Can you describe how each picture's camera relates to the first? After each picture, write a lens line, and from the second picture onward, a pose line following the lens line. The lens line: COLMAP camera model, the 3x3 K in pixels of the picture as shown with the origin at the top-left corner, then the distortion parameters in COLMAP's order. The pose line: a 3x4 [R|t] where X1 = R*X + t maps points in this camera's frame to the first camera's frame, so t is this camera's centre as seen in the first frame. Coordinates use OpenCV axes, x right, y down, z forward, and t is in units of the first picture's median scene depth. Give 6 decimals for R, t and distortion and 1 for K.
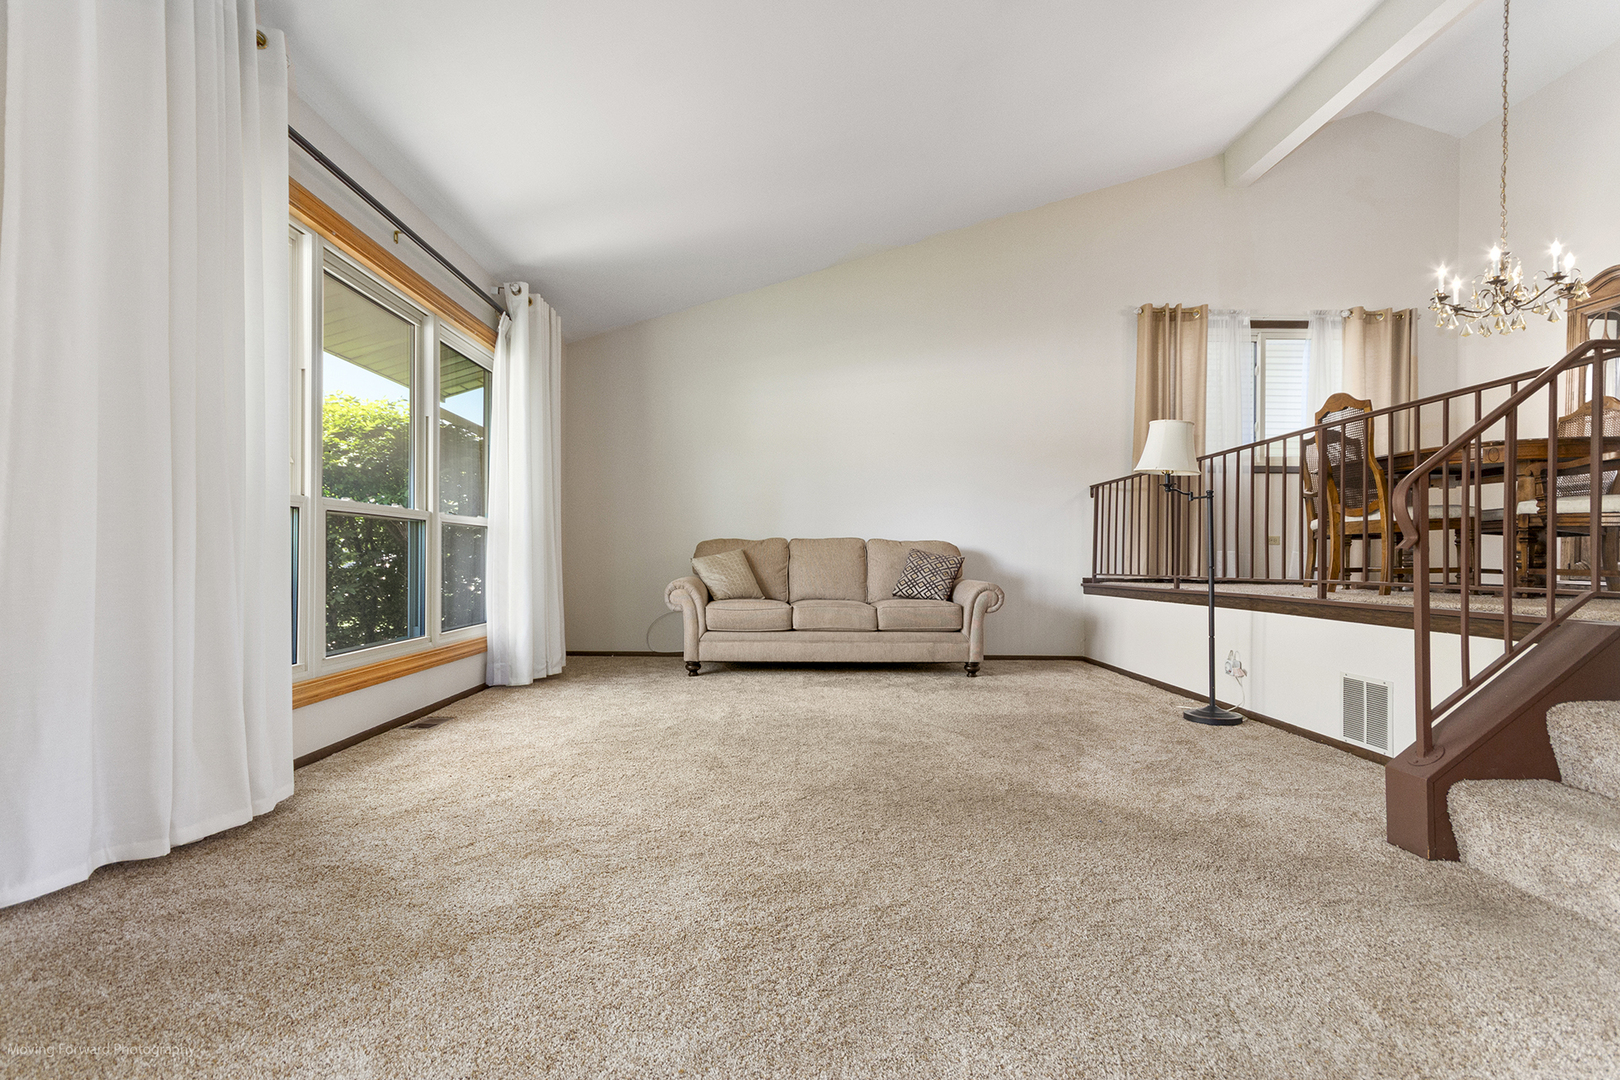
lens RADIAL K [[784.3, 0, 806.4], [0, 784.3, 548.4], [0, 0, 1]] dist [-0.000926, 0.012696]
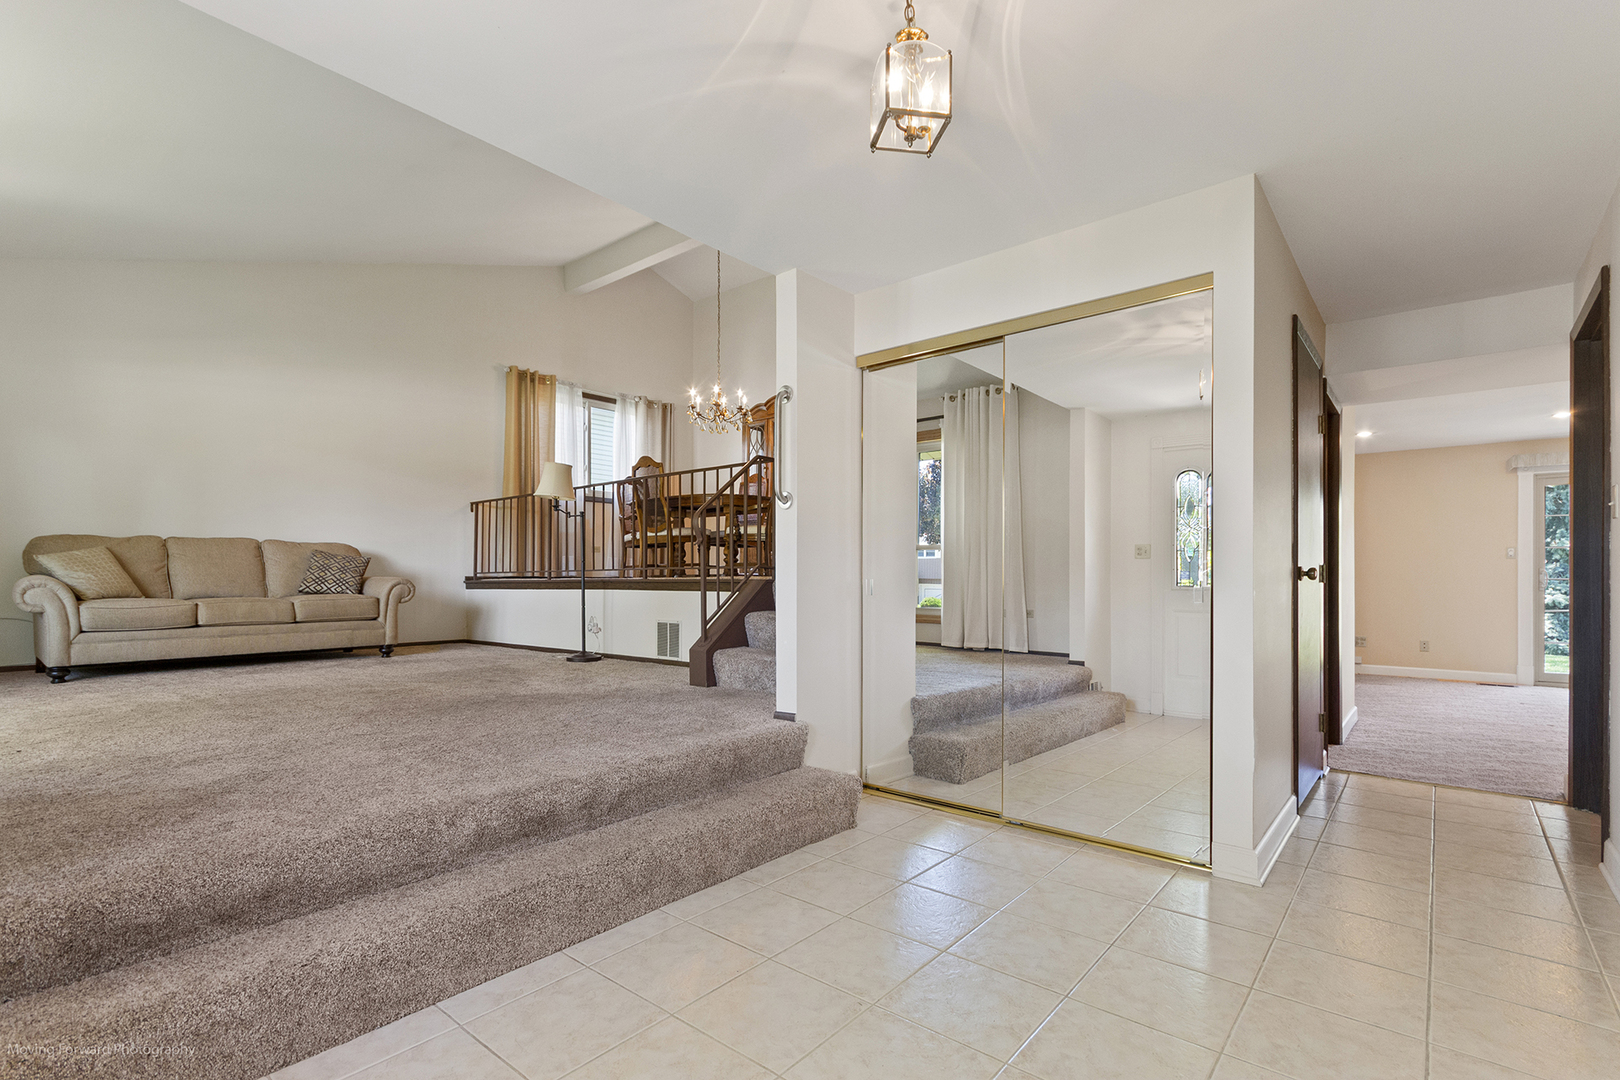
lens RADIAL K [[749.1, 0, 804.8], [0, 749.1, 543.9], [0, 0, 1]] dist [0.003879, 0.000694]
pose [[0.652088, 0.024632, 0.757743, -0.236326], [-0.003337, 0.999556, -0.029621, 0.023857], [-0.758136, 0.016787, 0.651881, -0.215621]]
